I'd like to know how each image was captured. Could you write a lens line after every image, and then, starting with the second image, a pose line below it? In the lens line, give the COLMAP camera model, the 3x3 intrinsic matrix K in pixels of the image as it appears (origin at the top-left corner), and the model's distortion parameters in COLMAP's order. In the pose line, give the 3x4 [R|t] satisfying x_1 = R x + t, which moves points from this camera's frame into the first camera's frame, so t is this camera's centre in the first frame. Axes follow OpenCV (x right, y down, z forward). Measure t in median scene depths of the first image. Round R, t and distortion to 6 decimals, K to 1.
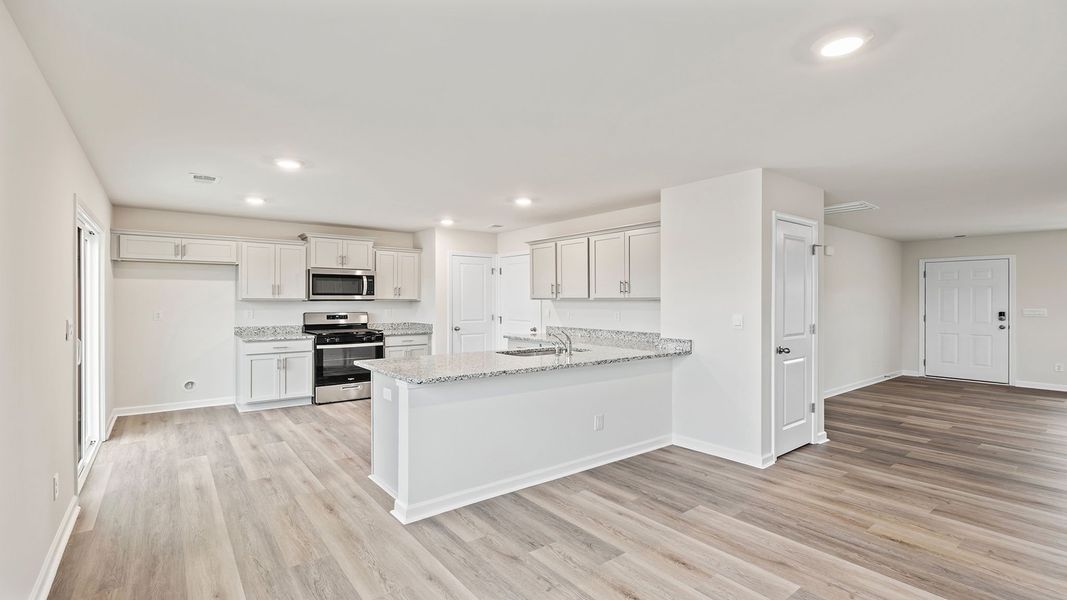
lens RADIAL K [[482.1, 0, 529.3], [0, 482.1, 300.1], [0, 0, 1]] dist [-0.001135, 0.000004]
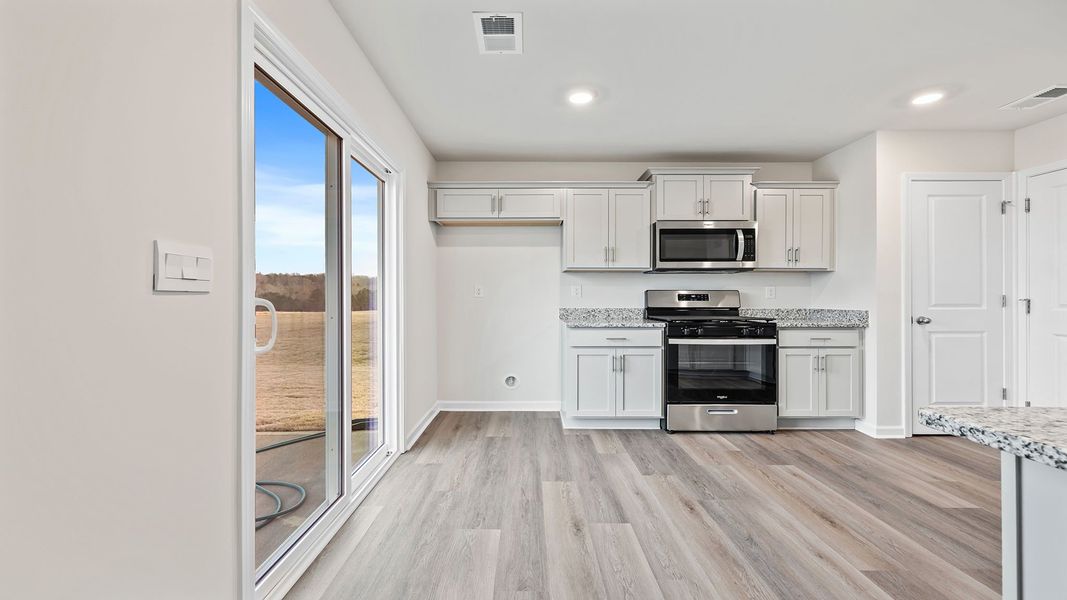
lens RADIAL K [[449.0, 0, 530.0], [0, 449.0, 296.2], [0, 0, 1]] dist [0.000714, -0.000168]
pose [[0.796987, -0.003824, -0.603985, -0.229837], [0.000084, 0.999981, -0.006220, 0.042002], [0.603997, 0.004907, 0.796972, 0.420864]]
